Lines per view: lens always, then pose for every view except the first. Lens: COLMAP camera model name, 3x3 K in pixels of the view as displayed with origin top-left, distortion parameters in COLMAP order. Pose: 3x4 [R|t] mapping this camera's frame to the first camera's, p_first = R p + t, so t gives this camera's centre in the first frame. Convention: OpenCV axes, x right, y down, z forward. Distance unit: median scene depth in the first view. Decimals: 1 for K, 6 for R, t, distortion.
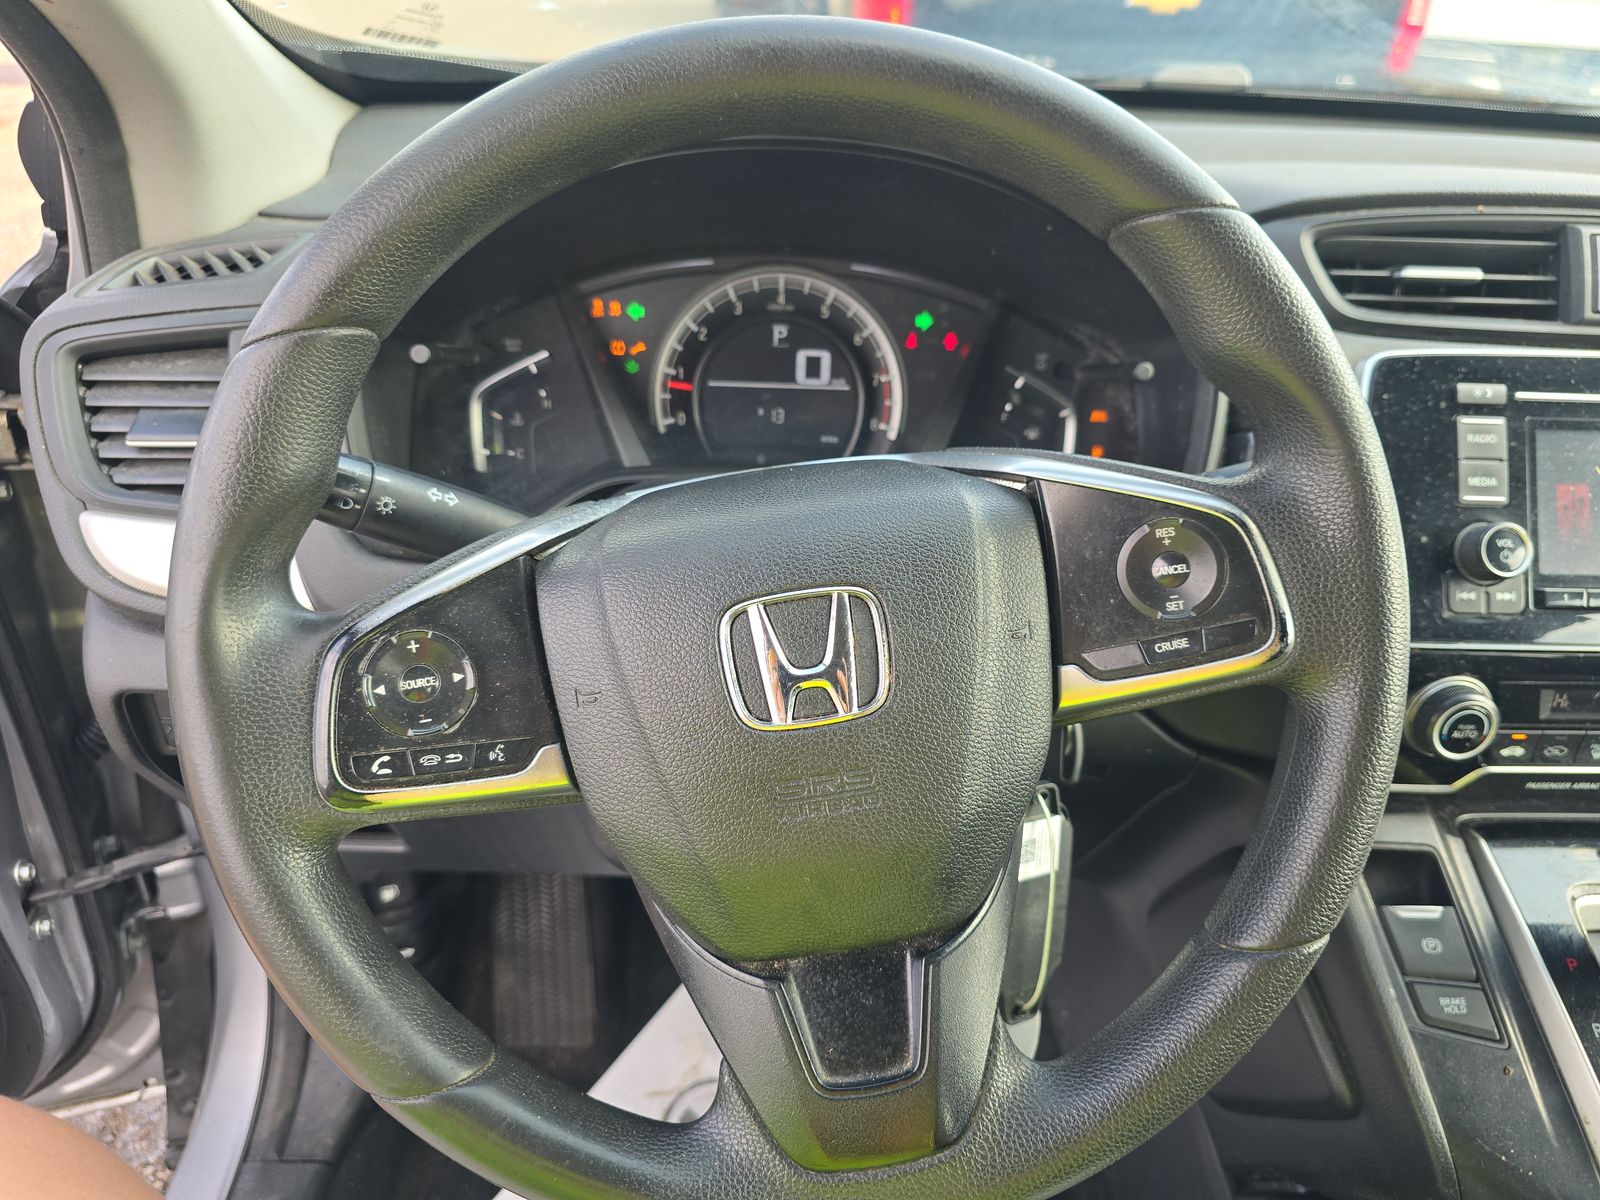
lens RADIAL K [[1065.4, 0, 800.0], [0, 1065.4, 600.0], [0, 0, 1]] dist [0.047365, -0.033056]
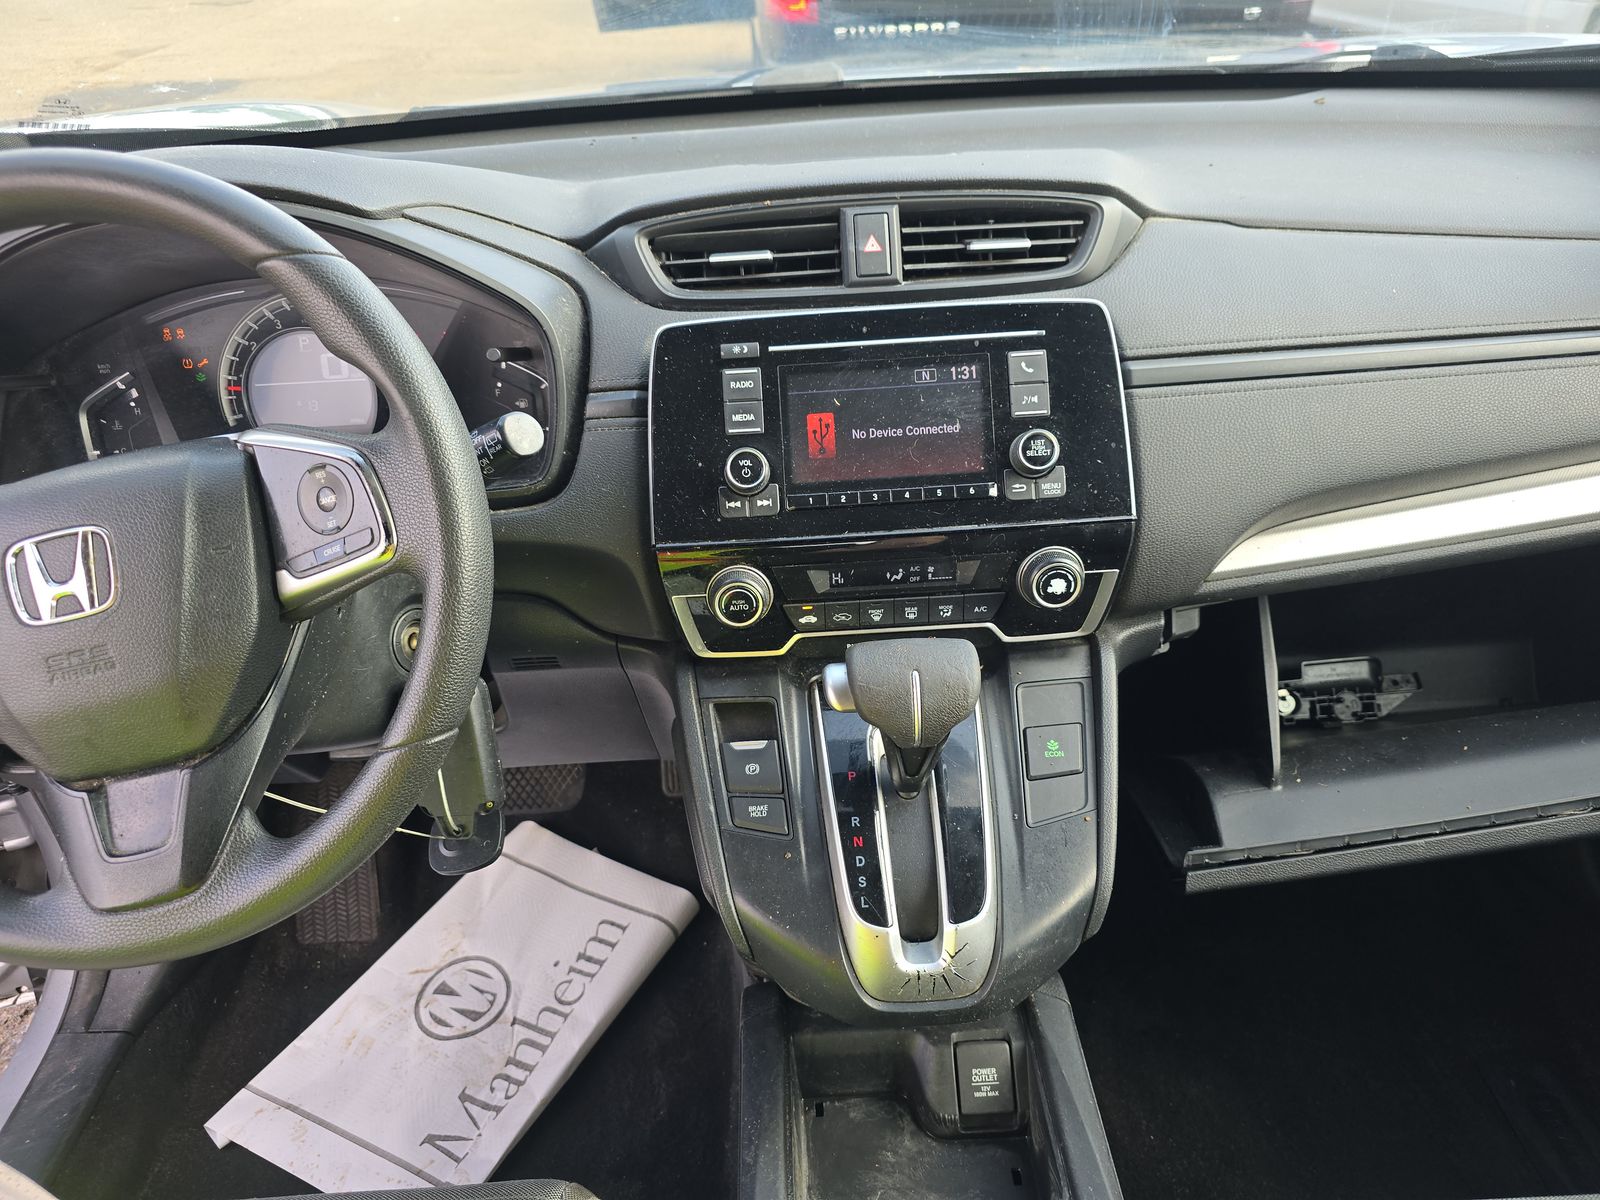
lens RADIAL K [[1076.4, 0, 800.0], [0, 1076.4, 600.0], [0, 0, 1]] dist [0.052323, -0.001534]
pose [[0.993936, -0.073221, -0.082037, 0.752660], [0.075325, 0.996897, 0.022848, 0.084682], [0.080109, -0.028889, 0.996367, -0.303821]]
